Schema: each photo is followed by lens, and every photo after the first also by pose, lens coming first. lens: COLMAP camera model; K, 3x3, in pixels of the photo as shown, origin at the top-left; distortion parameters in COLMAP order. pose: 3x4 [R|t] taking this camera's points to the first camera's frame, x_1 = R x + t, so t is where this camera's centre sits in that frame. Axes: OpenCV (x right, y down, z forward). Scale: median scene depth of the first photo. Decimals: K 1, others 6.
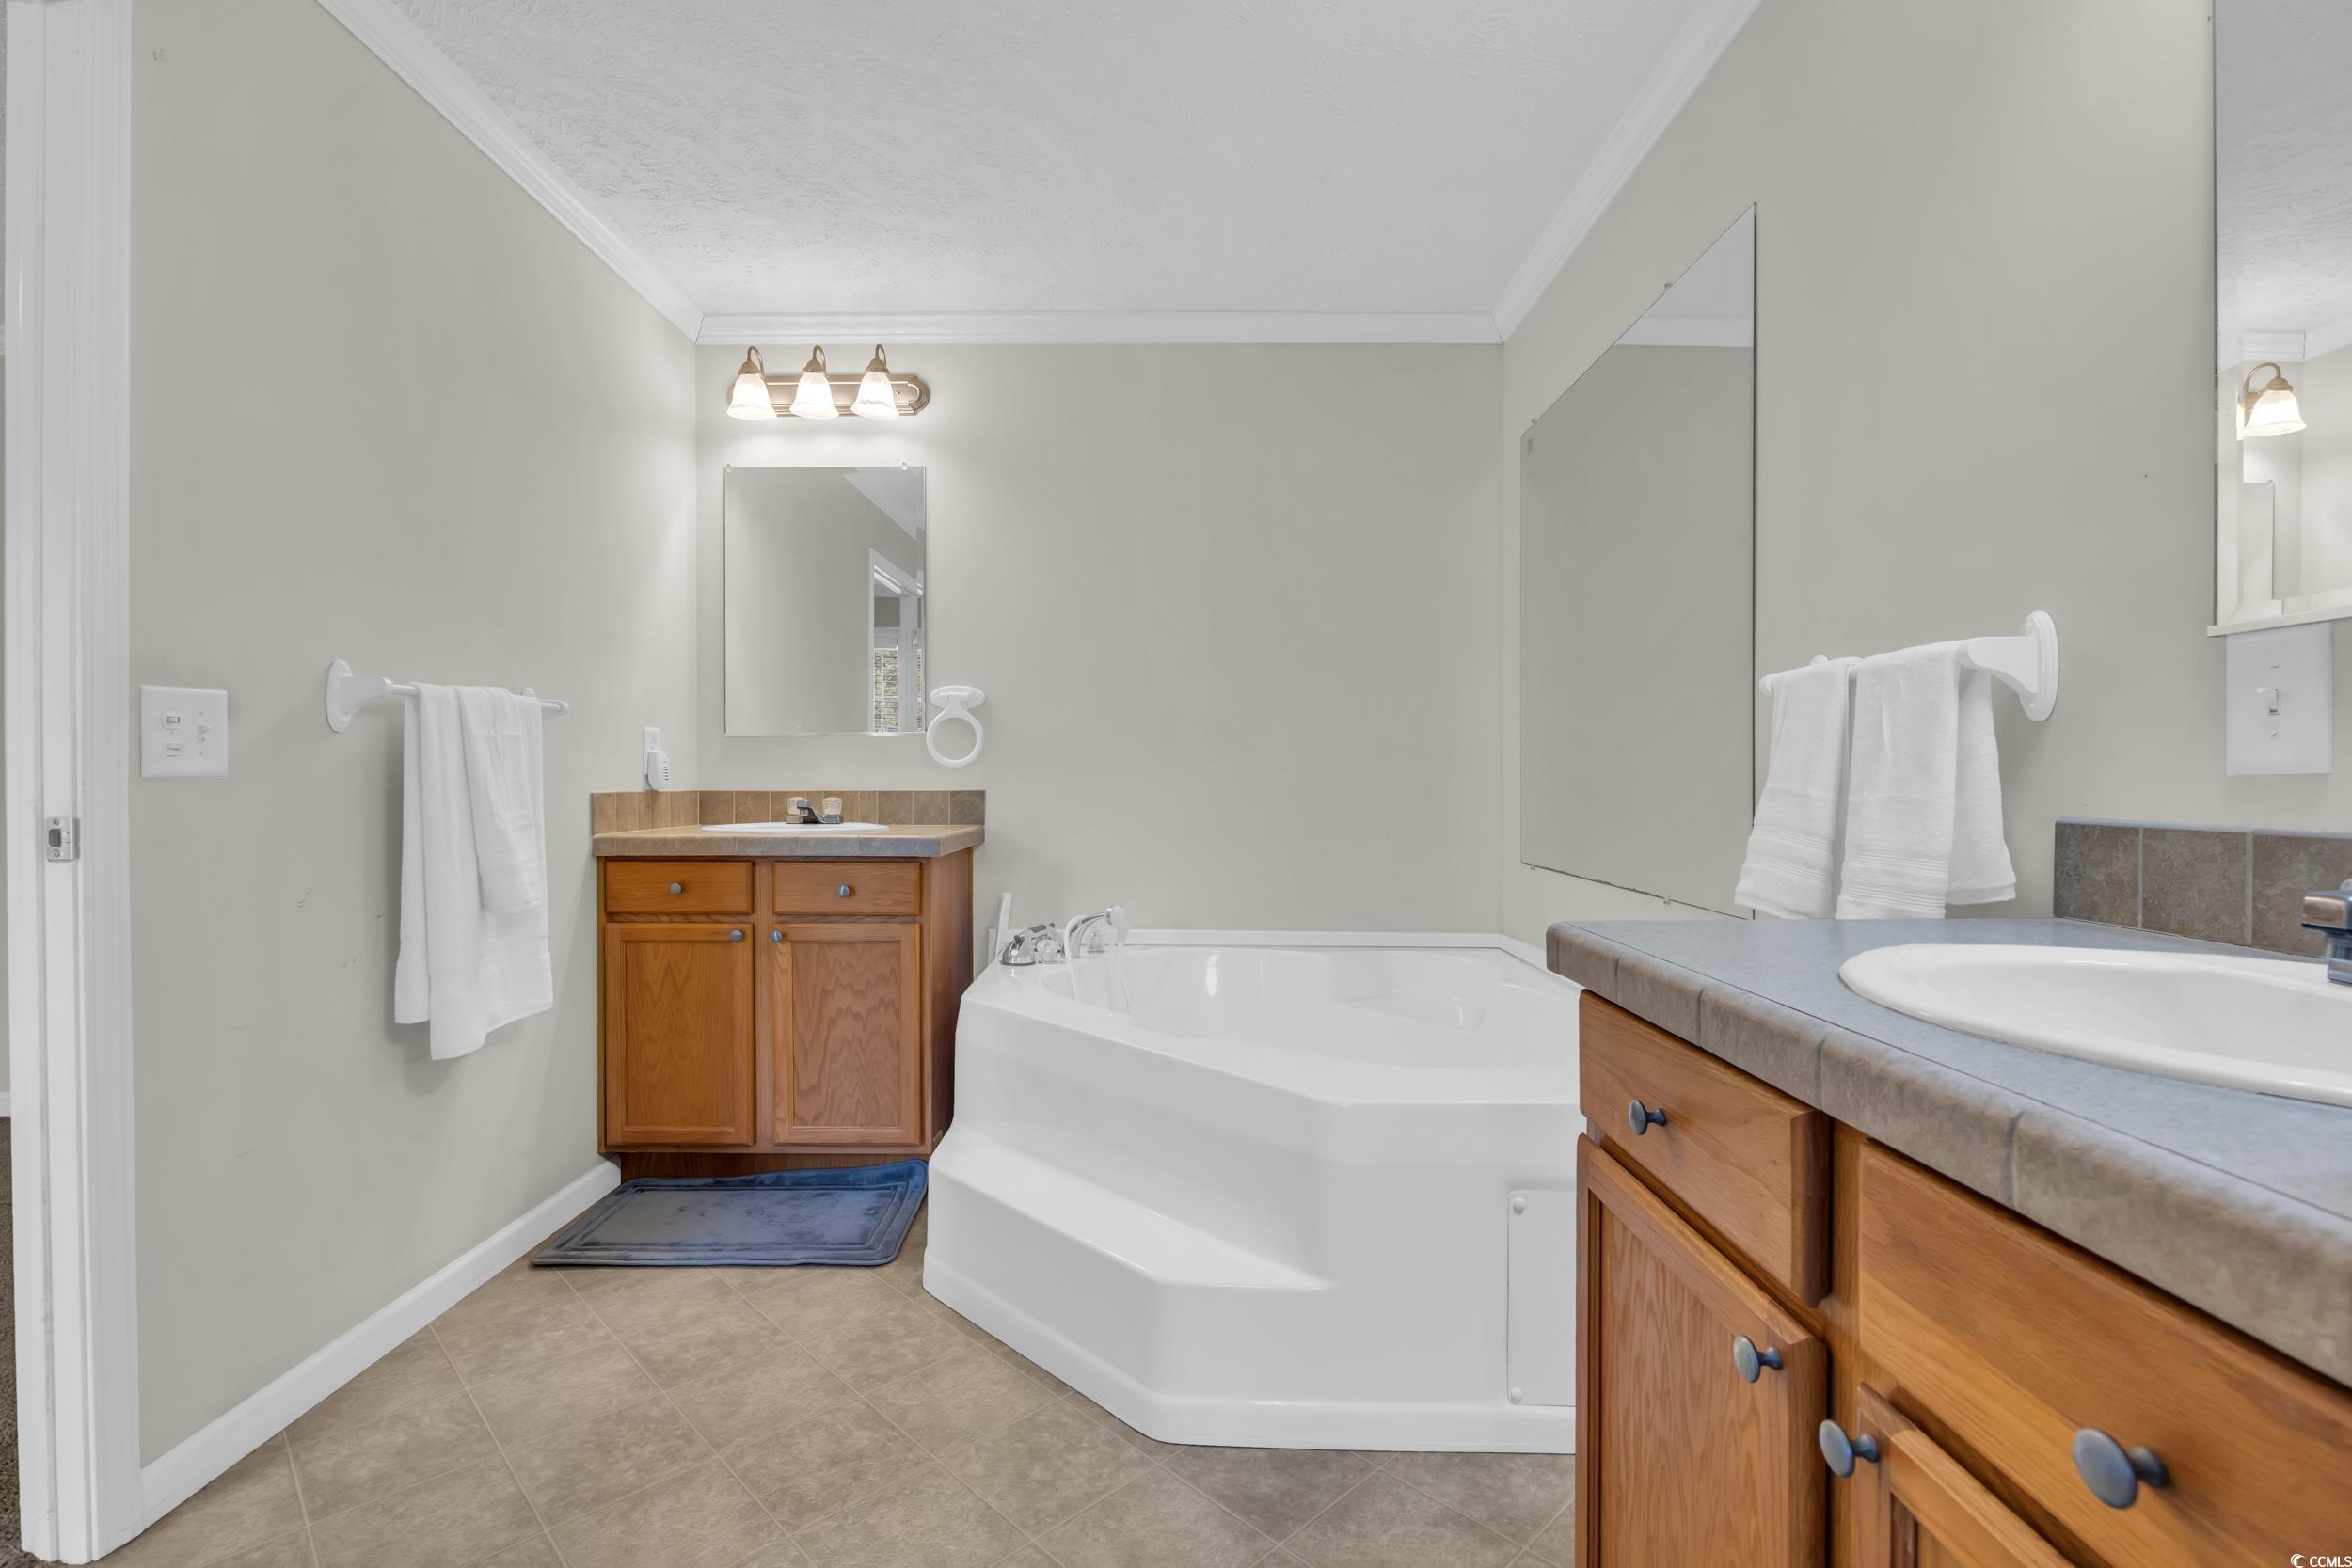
lens RADIAL K [[1034.9, 0, 1175.3], [0, 1034.9, 786.5], [0, 0, 1]] dist [-0.013421, 0.000213]
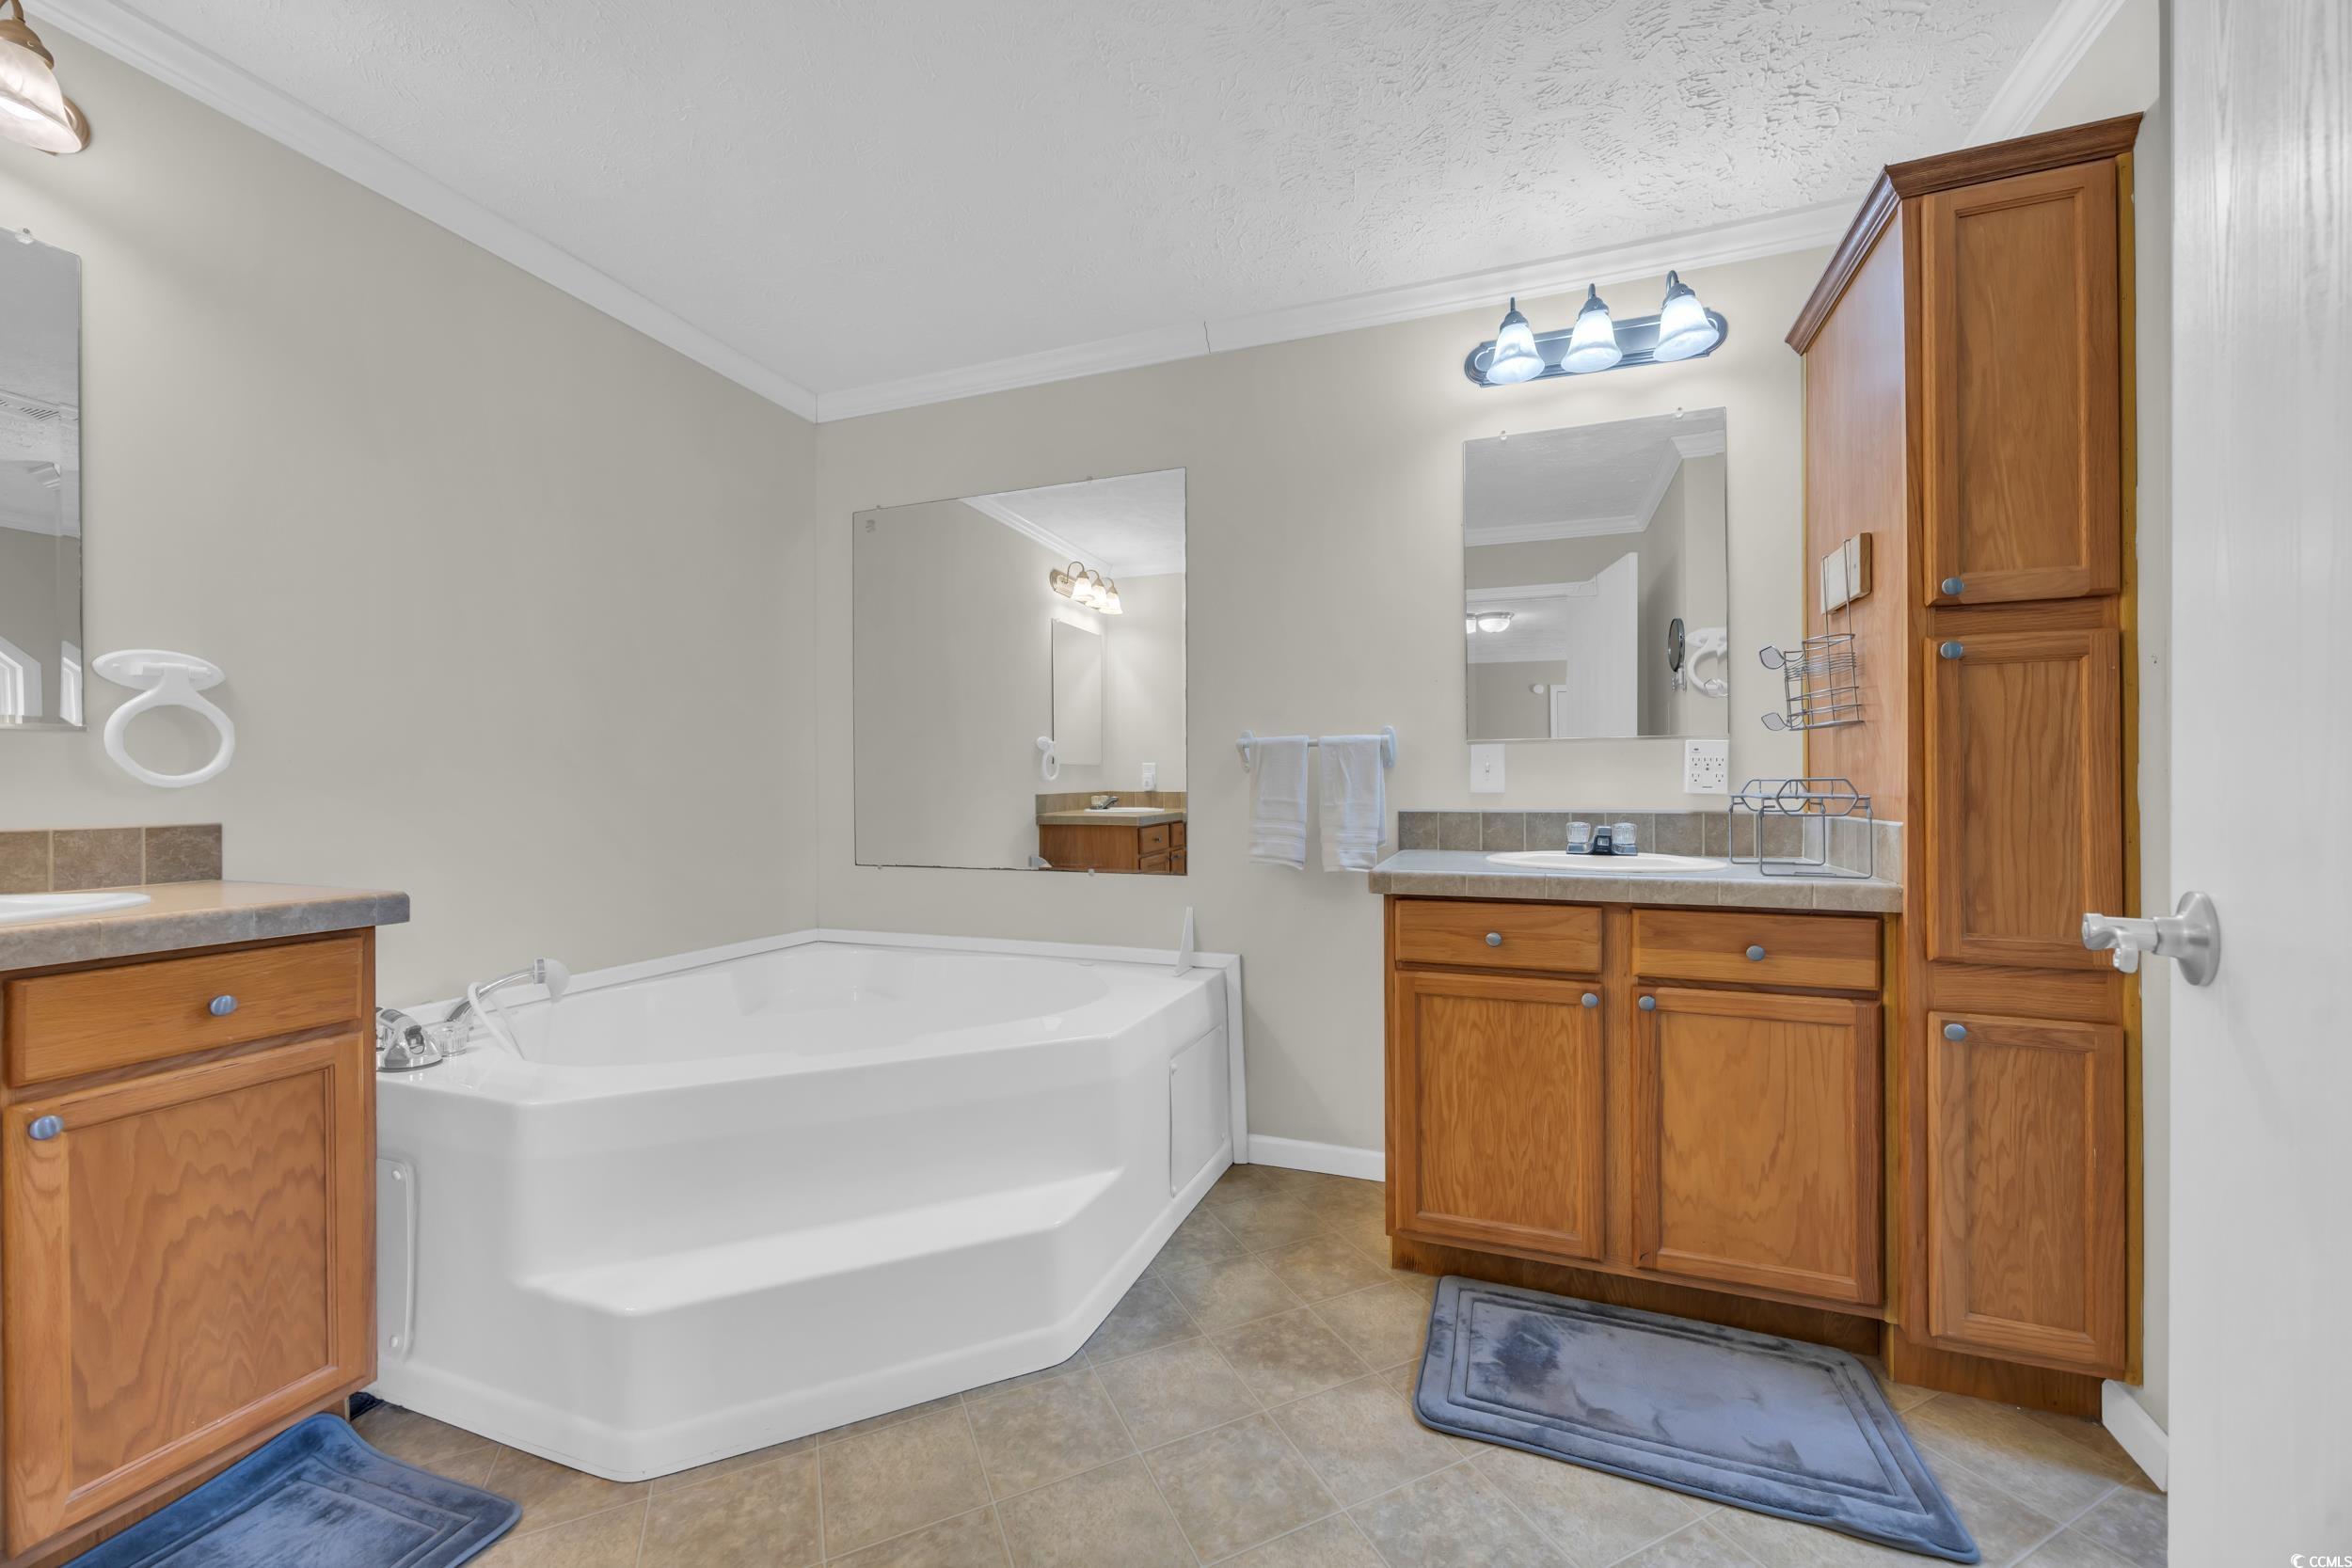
lens RADIAL K [[902.6, 0, 1167.6], [0, 902.6, 779.7], [0, 0, 1]] dist [-0.003435, 0.000204]
pose [[0.349911, 0.002137, 0.936780, -0.598821], [0.011746, 0.999909, -0.006668, -0.015033], [-0.936709, 0.013336, 0.349854, 0.328430]]
